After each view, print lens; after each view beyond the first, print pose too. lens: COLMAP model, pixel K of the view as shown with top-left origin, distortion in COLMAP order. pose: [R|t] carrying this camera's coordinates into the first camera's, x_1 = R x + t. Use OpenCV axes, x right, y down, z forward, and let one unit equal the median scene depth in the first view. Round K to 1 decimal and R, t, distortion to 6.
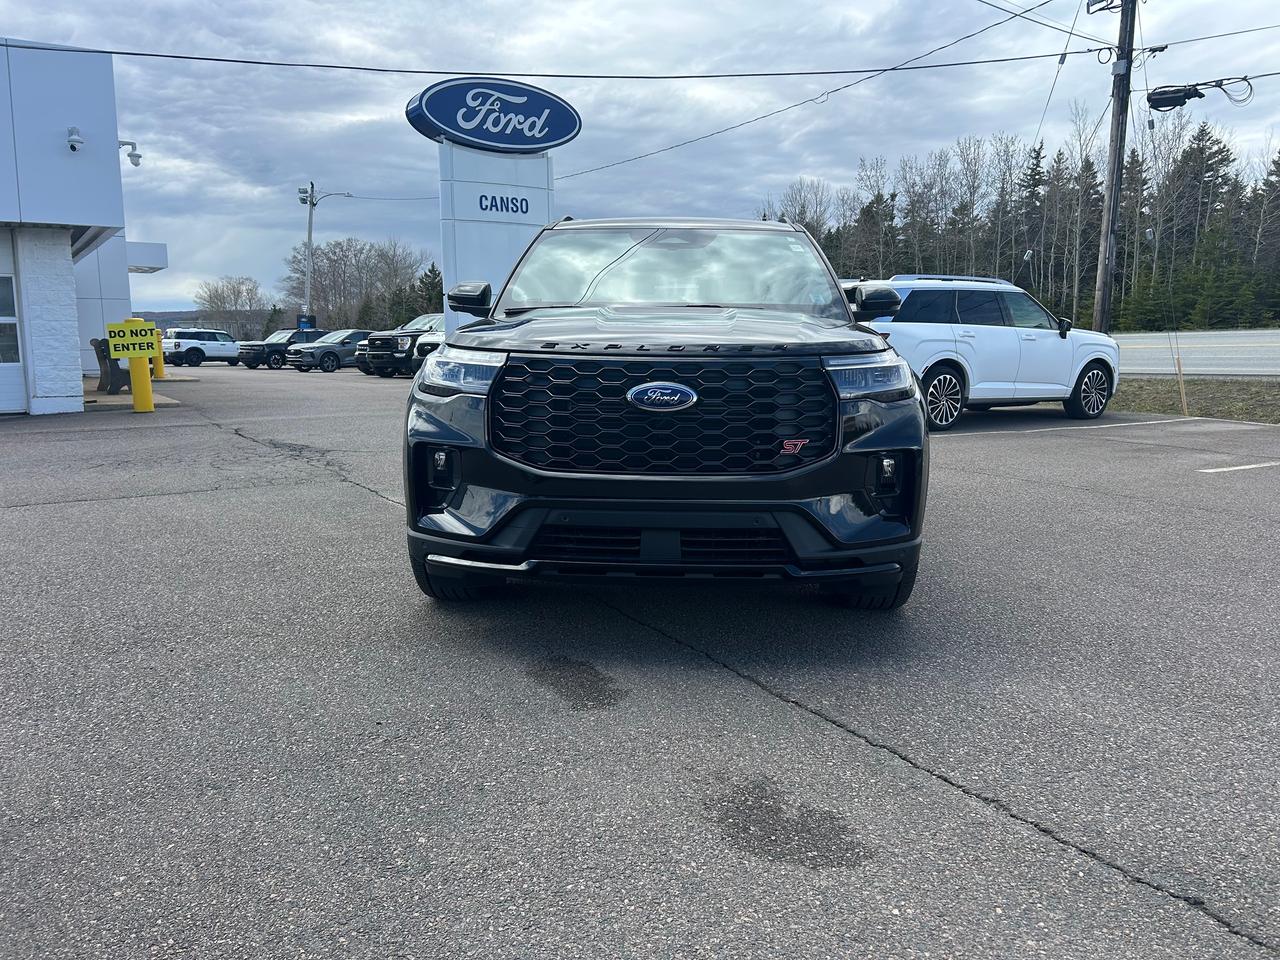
lens RADIAL K [[980.2, 0, 652.7], [0, 980.2, 461.6], [0, 0, 1]] dist [0.062721, -0.060129]
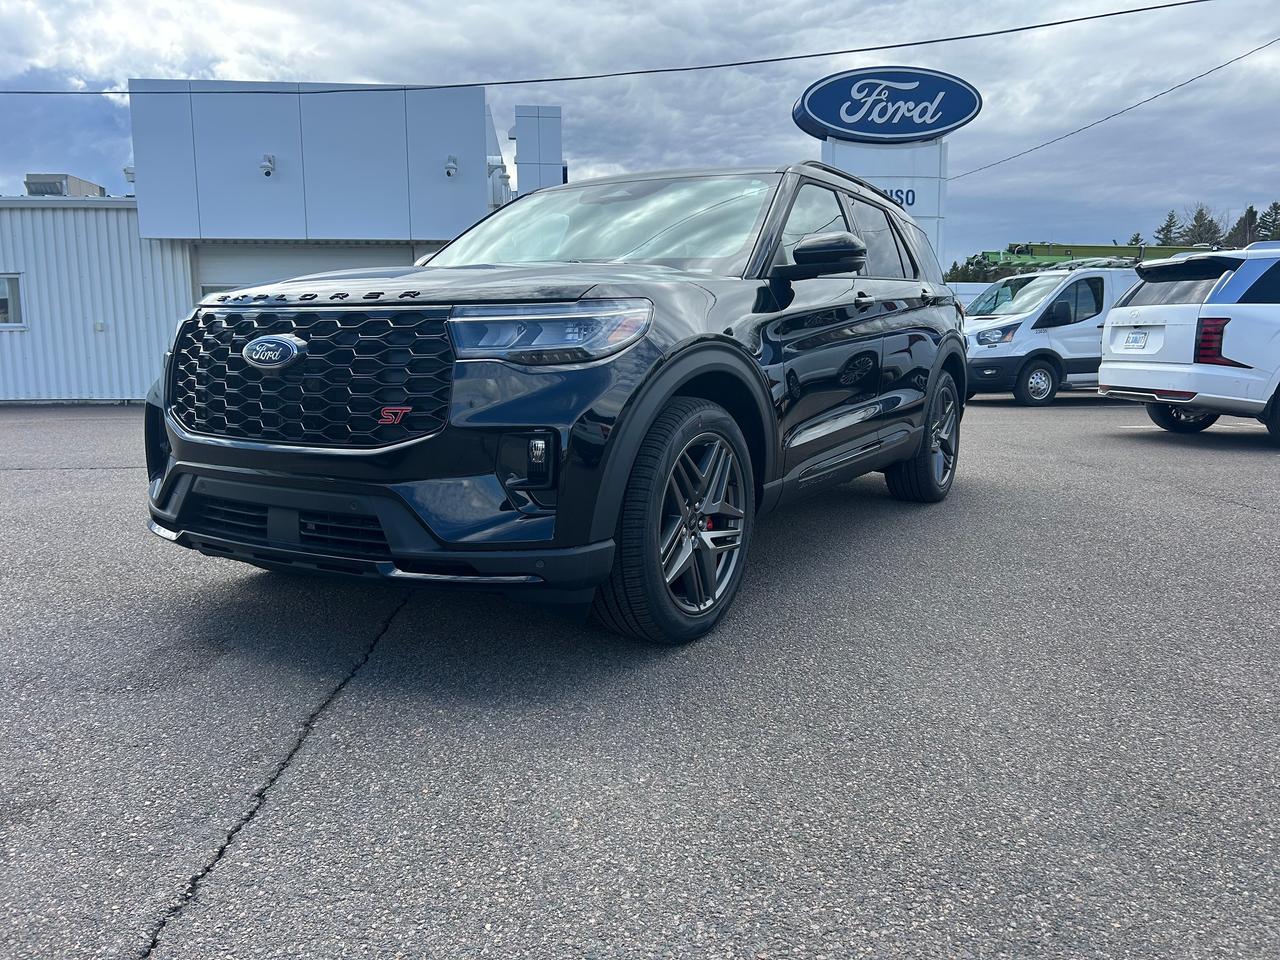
lens RADIAL K [[969.4, 0, 640.0], [0, 969.4, 480.0], [0, 0, 1]] dist [0.007131, 0.001025]
pose [[0.877655, 0.062294, -0.475228, 0.105309], [-0.056441, 0.998052, 0.026591, 0.000679], [0.475959, 0.003485, 0.879461, 0.060697]]
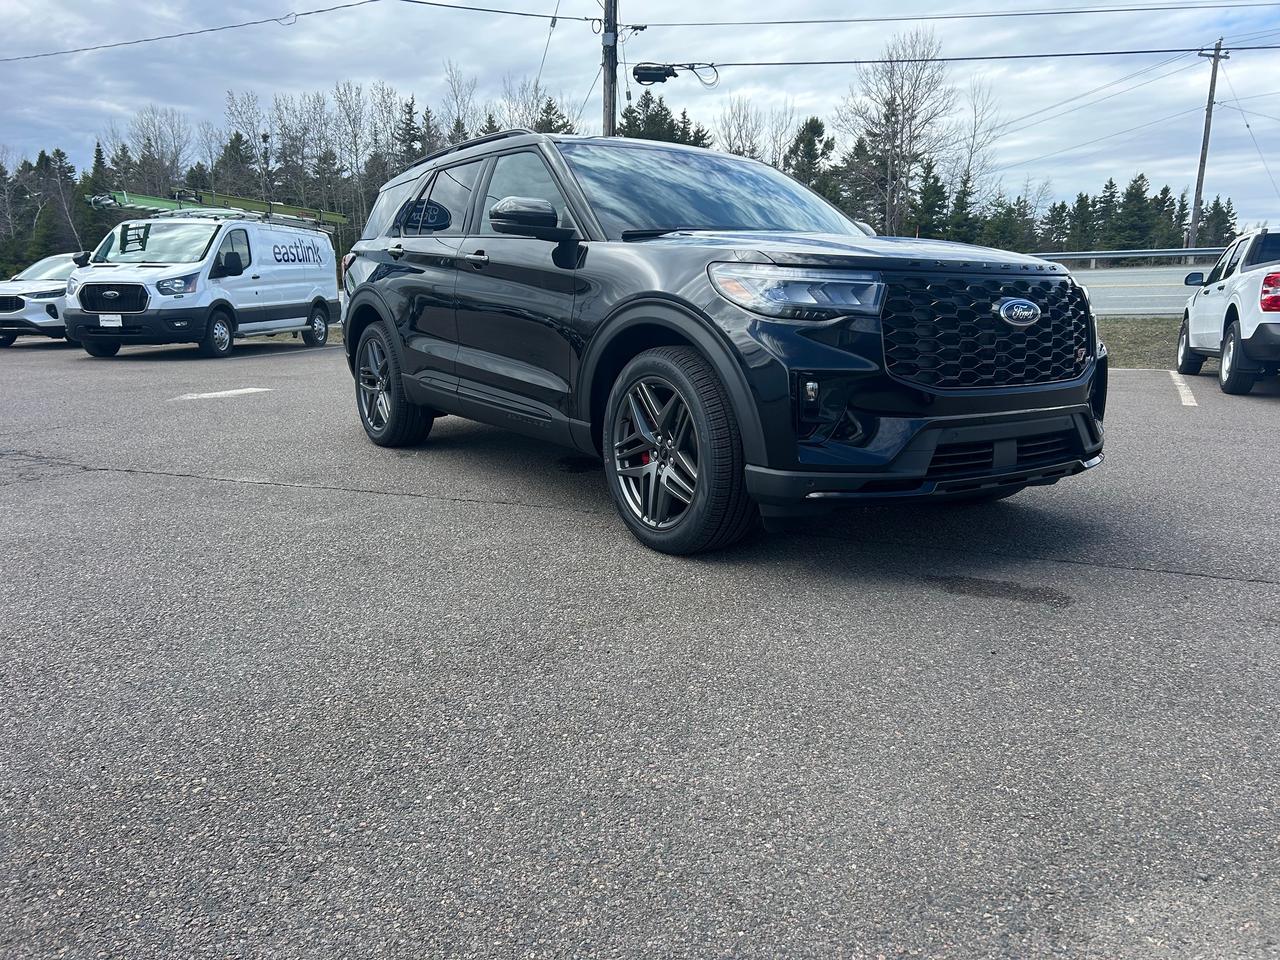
lens RADIAL K [[980.2, 0, 652.7], [0, 980.2, 461.6], [0, 0, 1]] dist [0.062721, -0.060129]
pose [[0.802205, -0.104833, 0.587773, -0.140645], [0.077664, 0.994422, 0.071363, -0.001952], [-0.591976, -0.011599, 0.805872, 0.056364]]
